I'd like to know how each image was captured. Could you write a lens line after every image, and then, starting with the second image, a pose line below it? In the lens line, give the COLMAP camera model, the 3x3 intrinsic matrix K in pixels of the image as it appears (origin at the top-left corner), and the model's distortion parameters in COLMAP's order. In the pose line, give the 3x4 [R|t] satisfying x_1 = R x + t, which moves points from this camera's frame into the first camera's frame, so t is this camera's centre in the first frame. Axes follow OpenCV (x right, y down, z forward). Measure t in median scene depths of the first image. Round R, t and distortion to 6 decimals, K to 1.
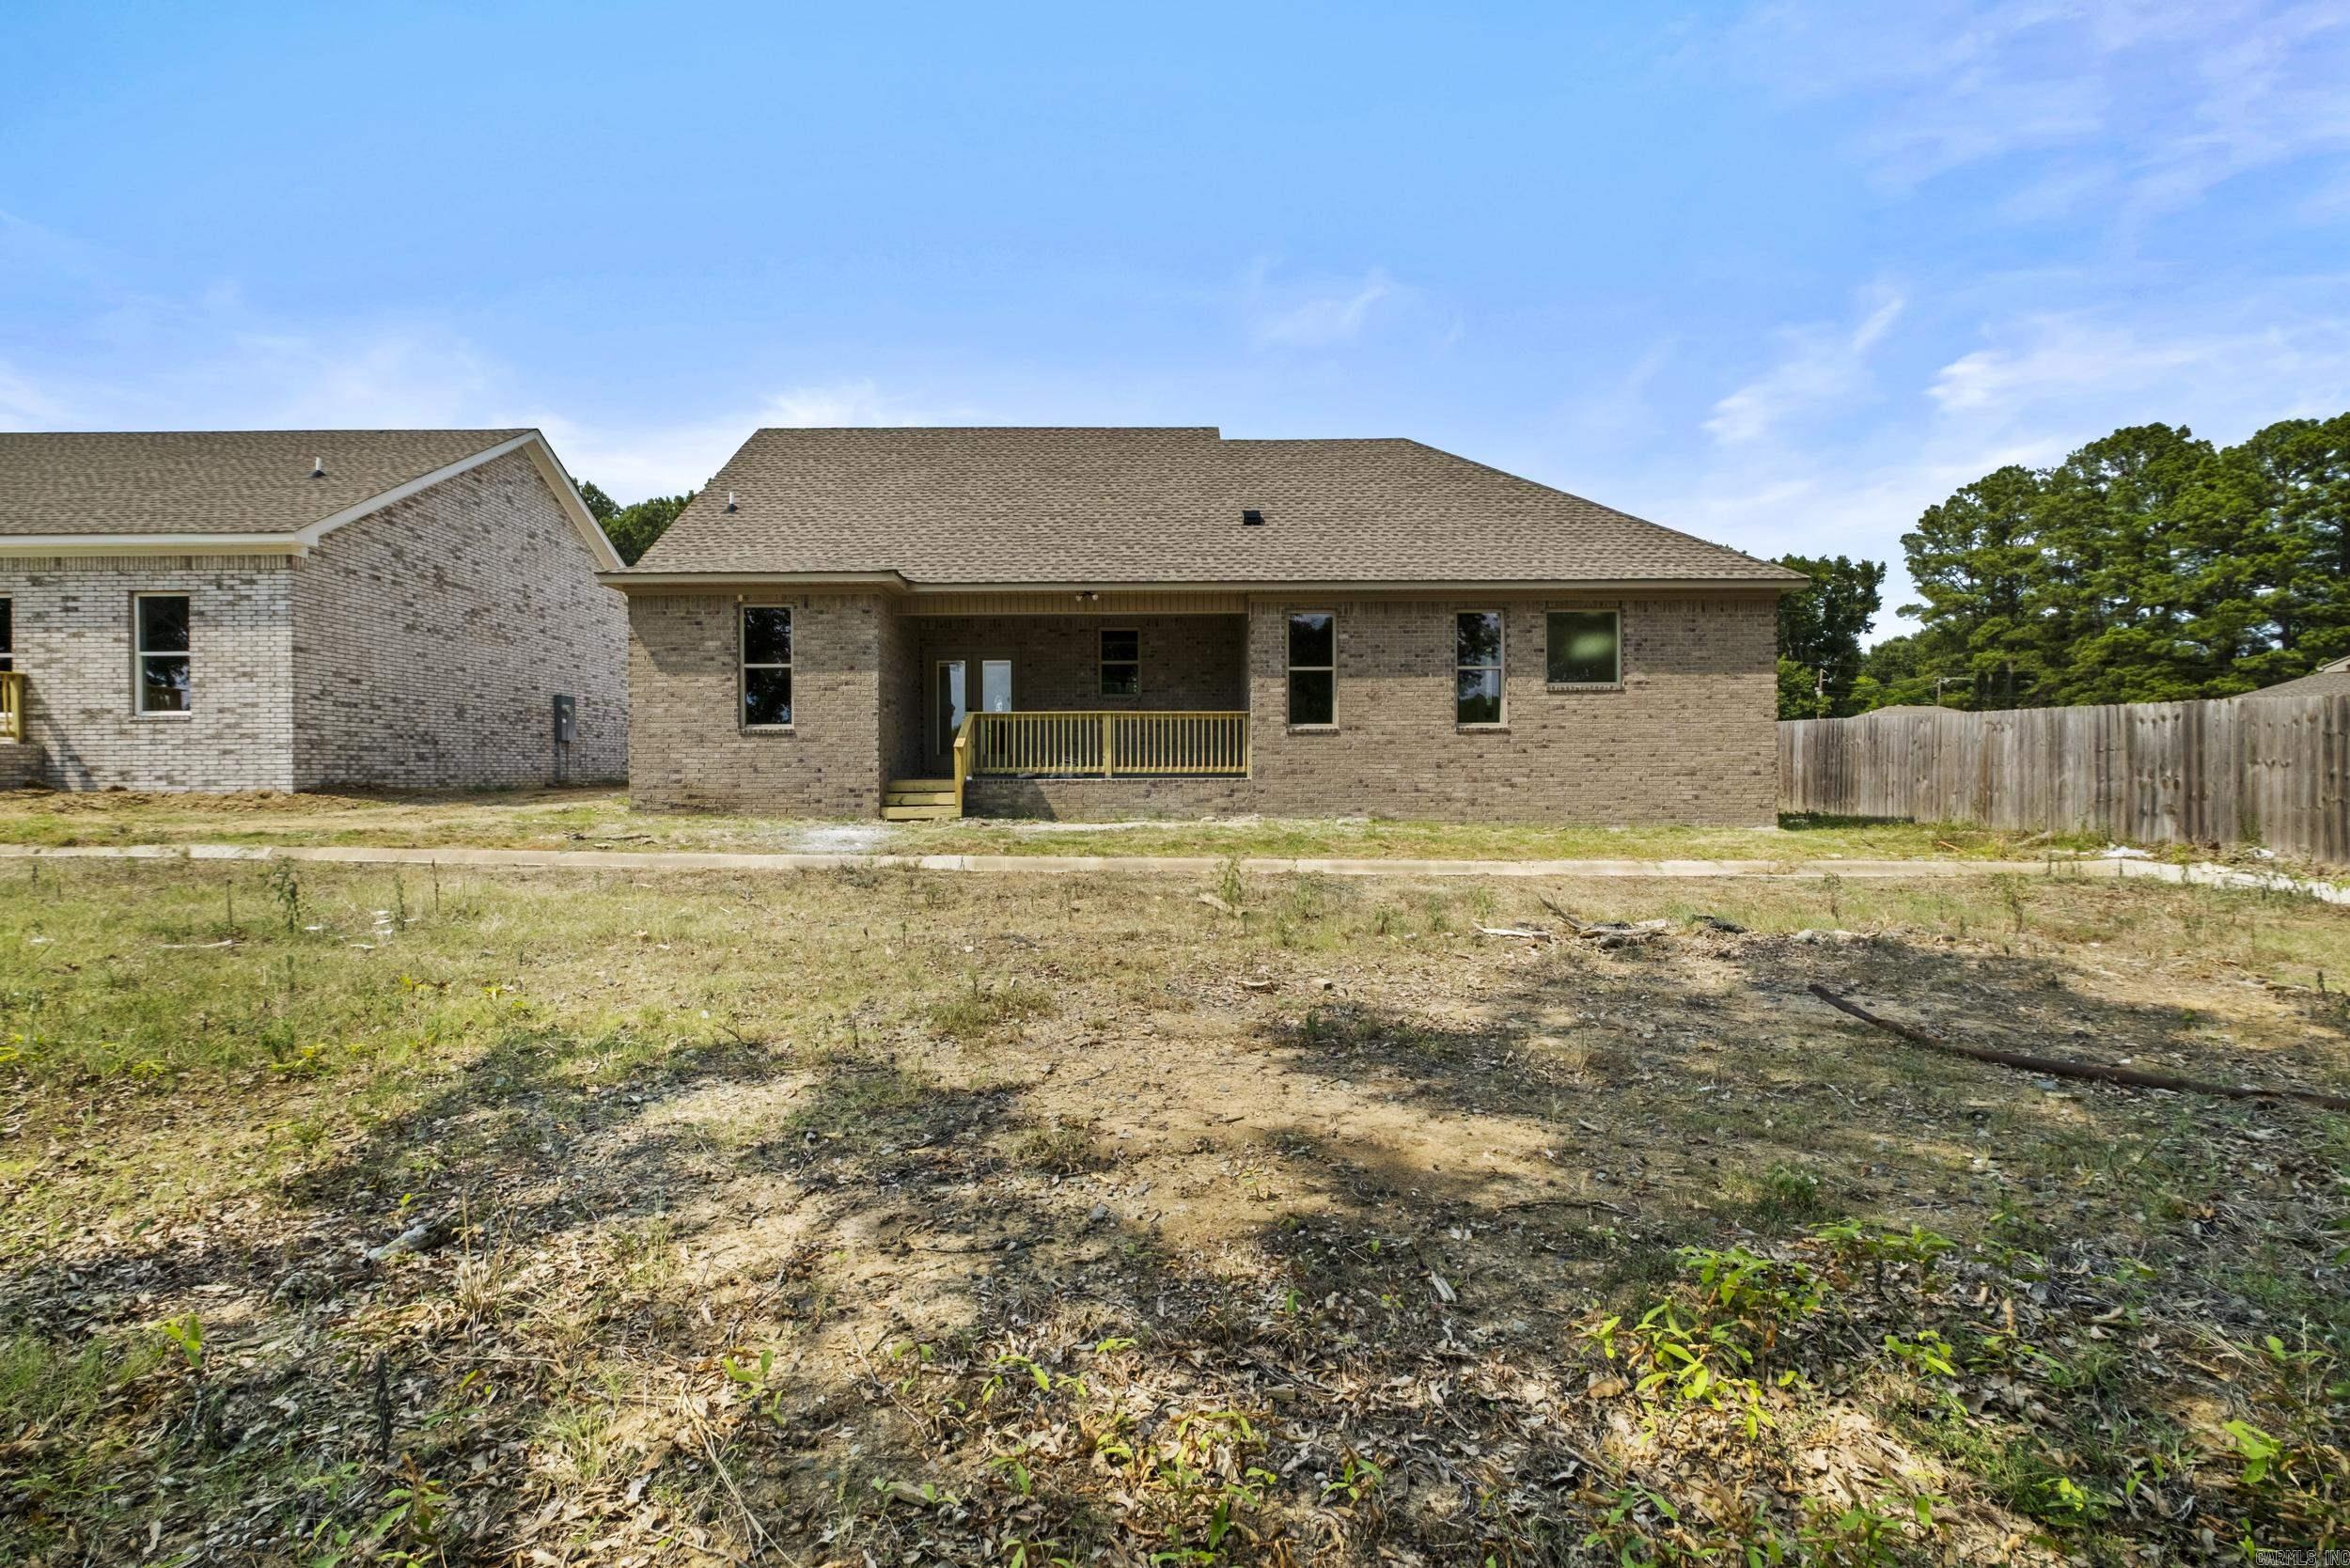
lens RADIAL K [[1029.9, 0, 1178.7], [0, 1029.9, 781.6], [0, 0, 1]] dist [-0.003419, -0.000716]
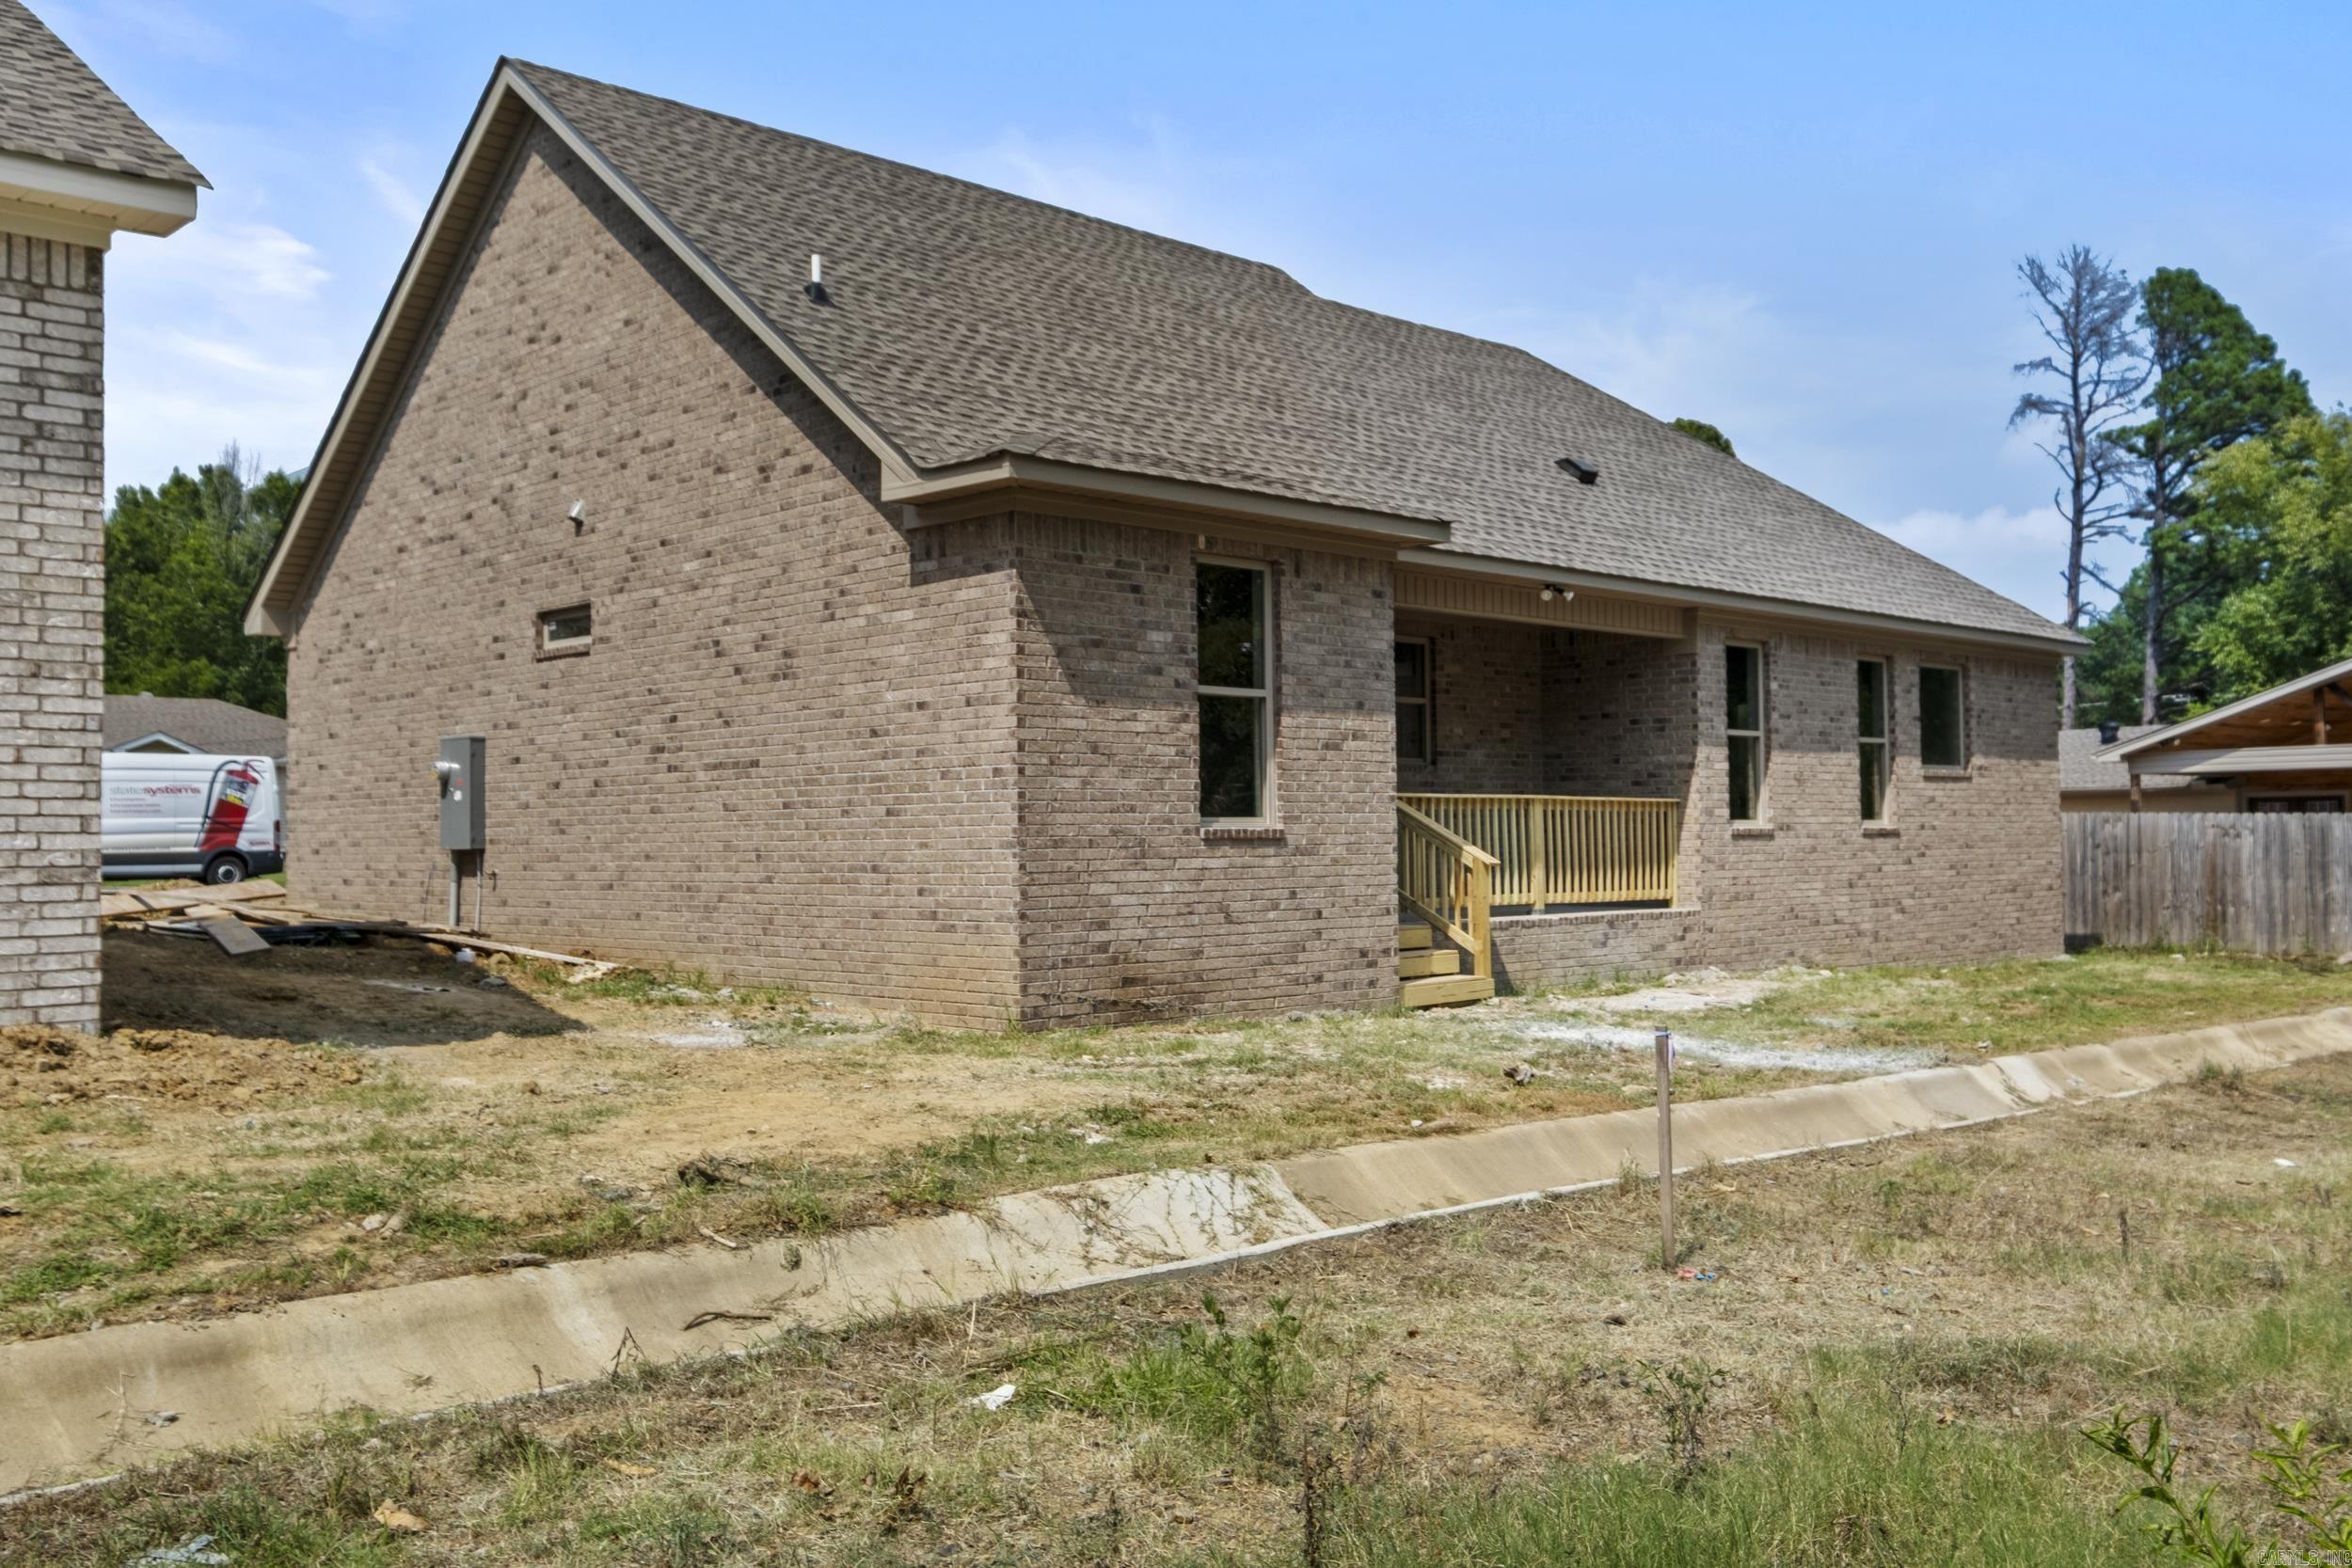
lens RADIAL K [[2039.4, 0, 1169.4], [0, 2039.4, 779.0], [0, 0, 1]] dist [0.016578, 0.000082]
pose [[0.725765, 0.020943, 0.687624, -0.995507], [0.009385, 0.999142, -0.040337, -0.034339], [-0.687879, 0.035729, 0.724946, 0.334725]]
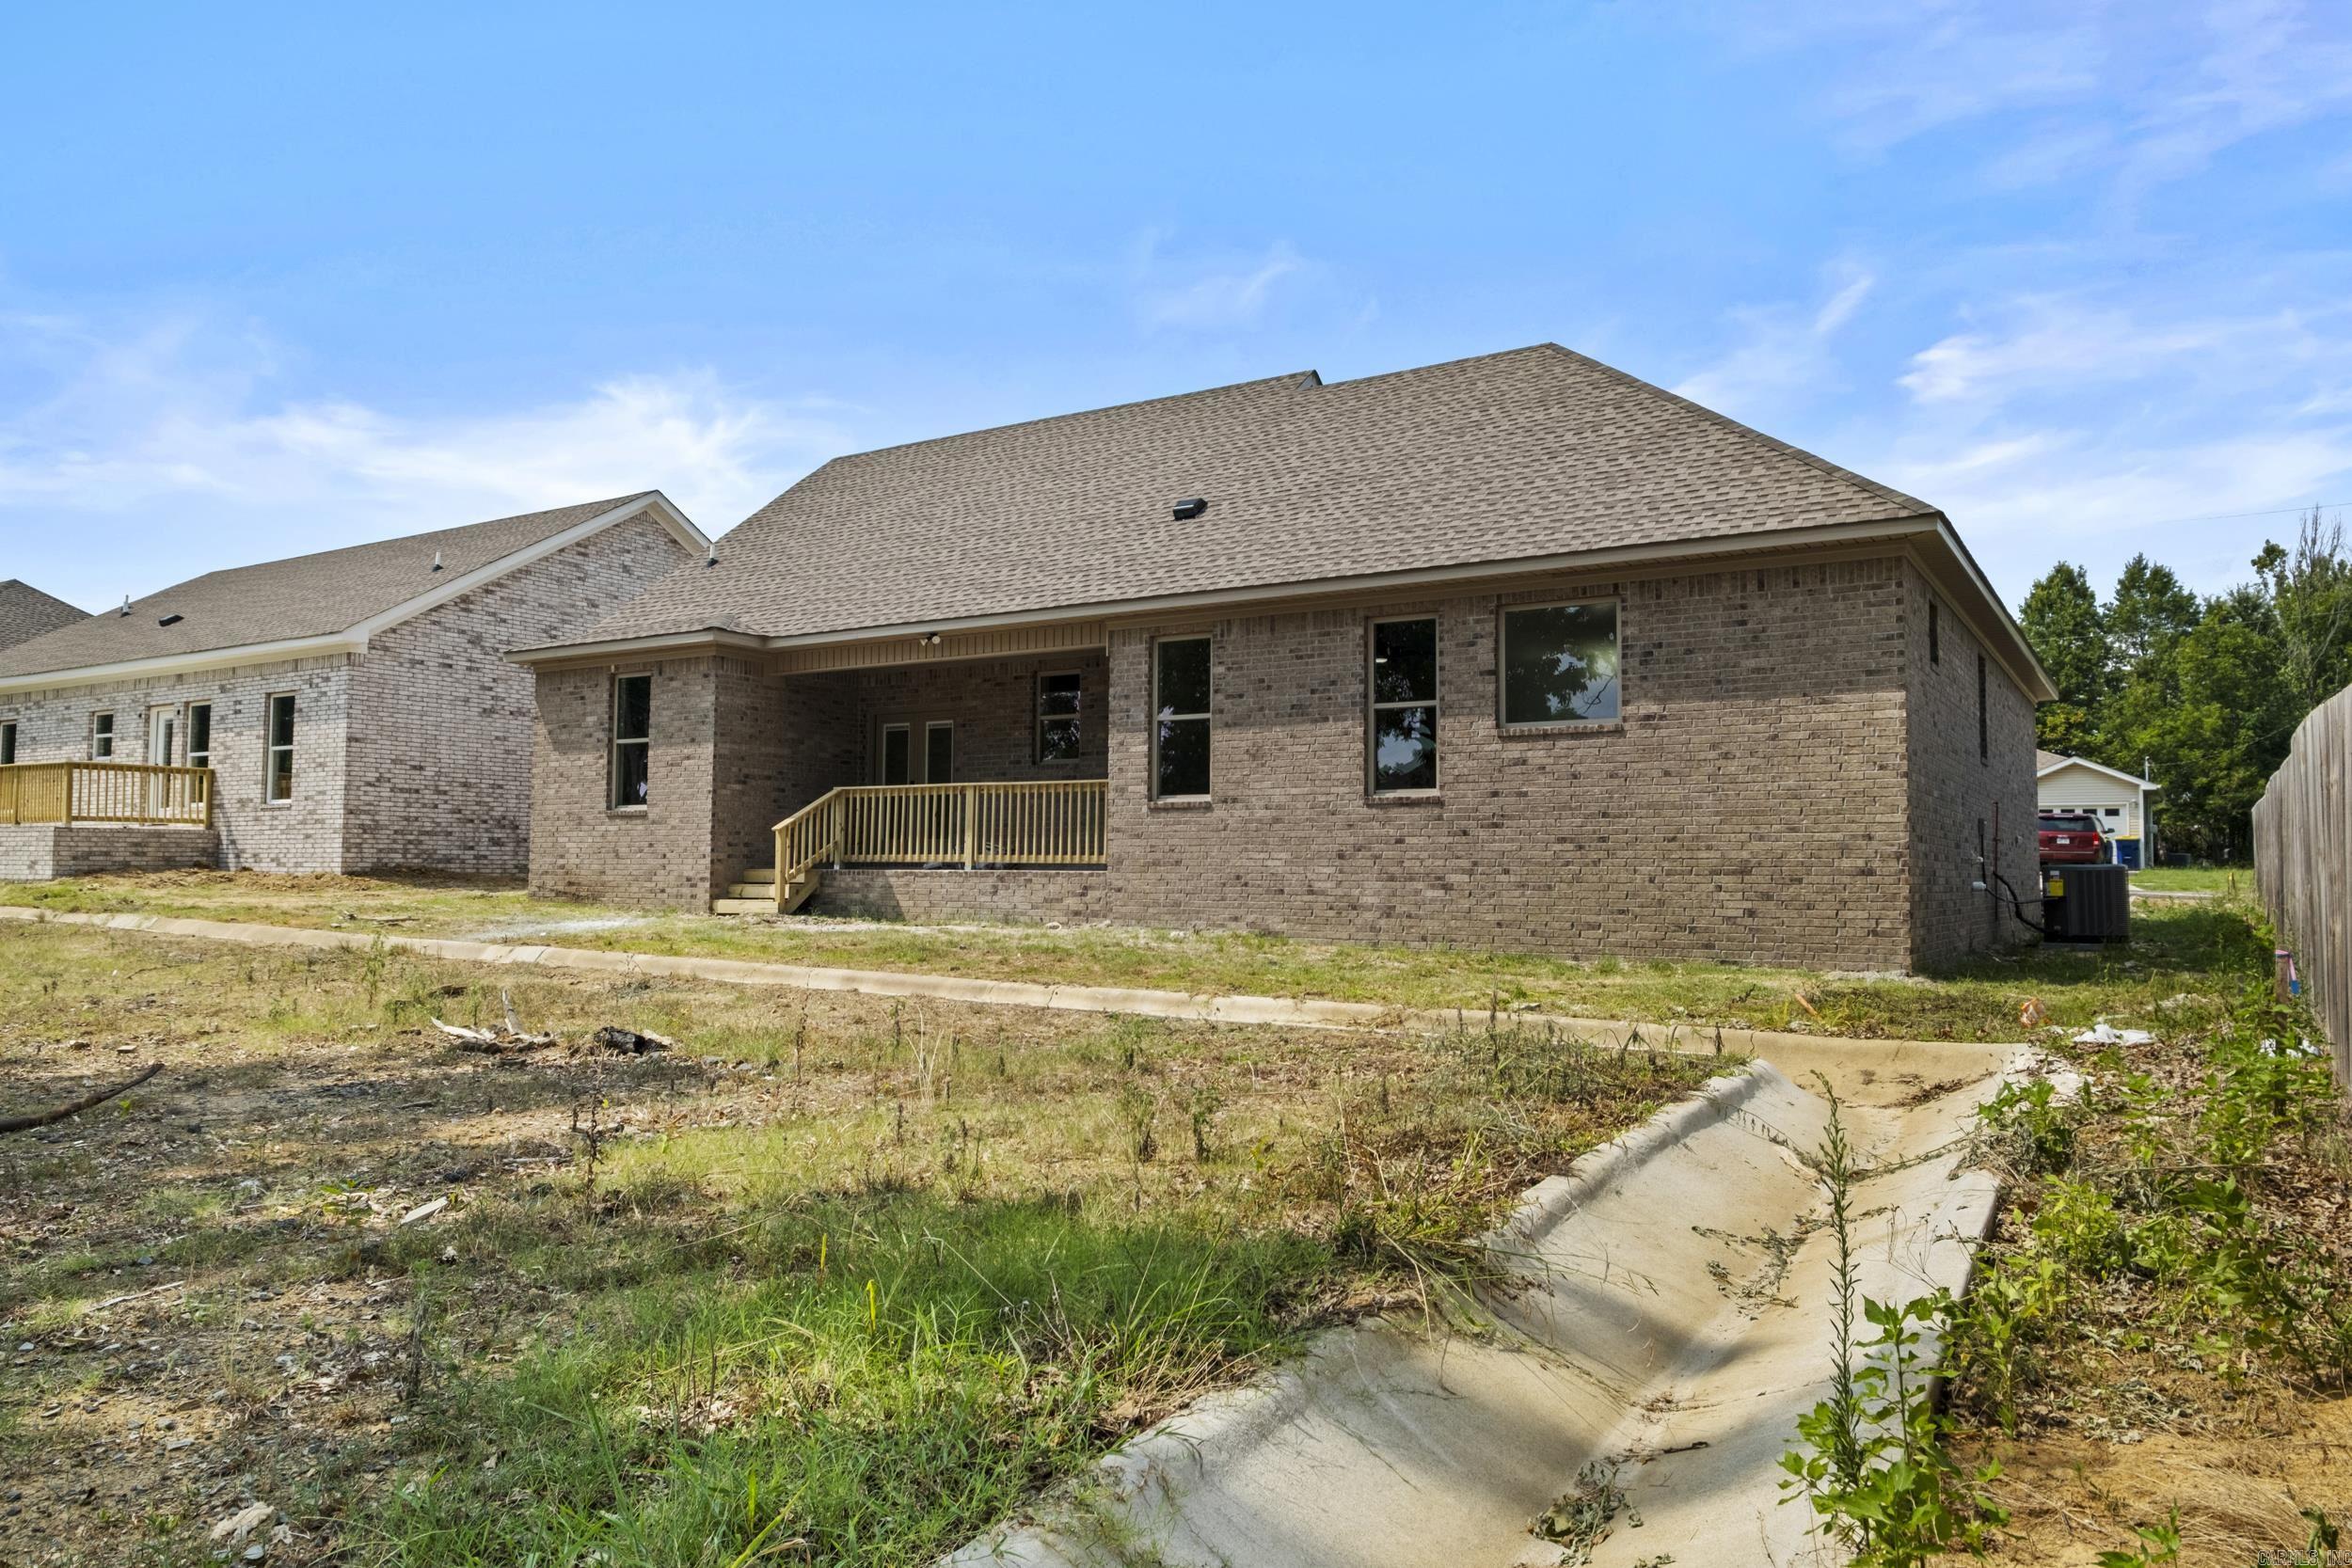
lens RADIAL K [[1593.5, 0, 1172.3], [0, 1593.5, 785.6], [0, 0, 1]] dist [0.001679, 0.001434]
pose [[0.838016, -0.018590, -0.545329, 0.722415], [-0.016402, 0.998110, -0.059230, 0.002190], [0.545400, 0.058580, 0.836127, 0.082639]]
